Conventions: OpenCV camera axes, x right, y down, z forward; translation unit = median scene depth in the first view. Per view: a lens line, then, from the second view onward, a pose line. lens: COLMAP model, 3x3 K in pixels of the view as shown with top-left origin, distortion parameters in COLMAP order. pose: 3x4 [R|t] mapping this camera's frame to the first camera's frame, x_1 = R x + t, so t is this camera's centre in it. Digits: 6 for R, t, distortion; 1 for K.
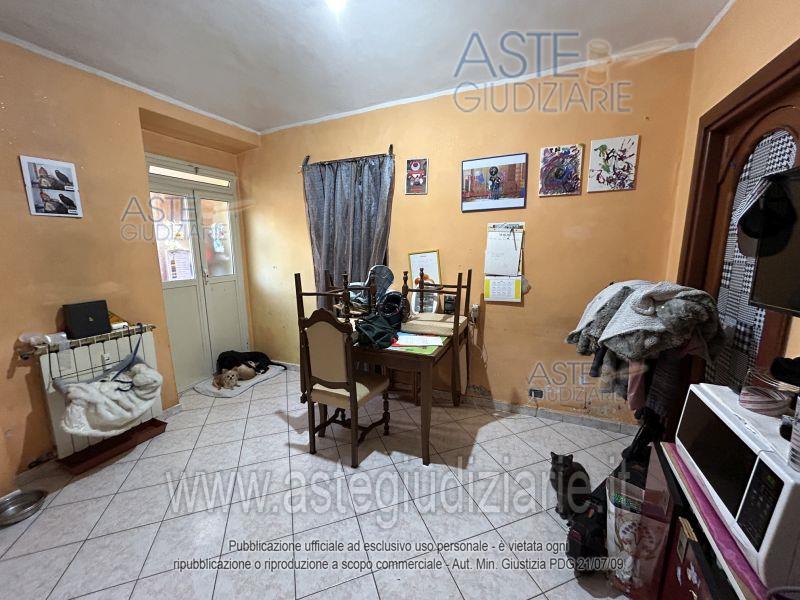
lens RADIAL K [[325.7, 0, 398.2], [0, 325.7, 300.9], [0, 0, 1]] dist [0.003042, 0.001493]
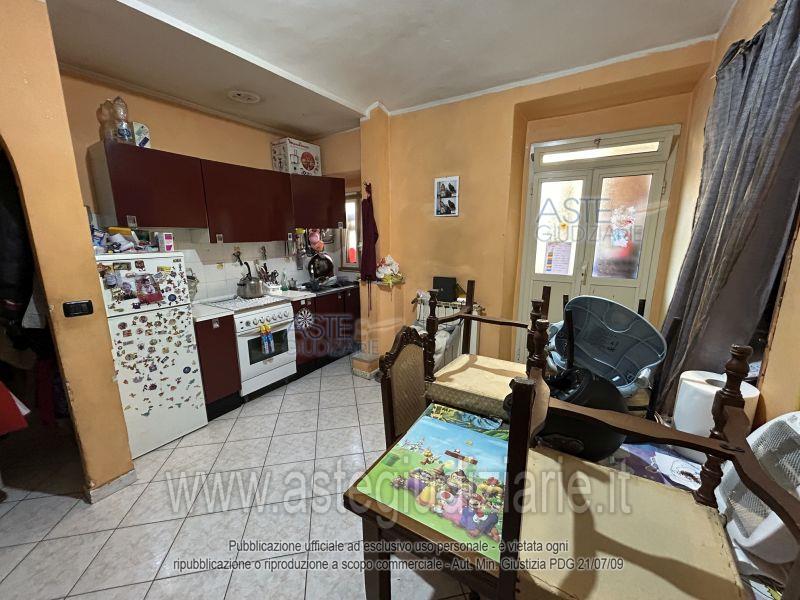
lens RADIAL K [[325.7, 0, 399.5], [0, 325.7, 301.0], [0, 0, 1]] dist [0.003042, 0.001493]
pose [[-0.144544, 0.214672, -0.965931, 0.459067], [-0.167305, 0.956825, 0.237685, -0.202447], [0.975252, 0.195961, -0.102388, 0.997212]]
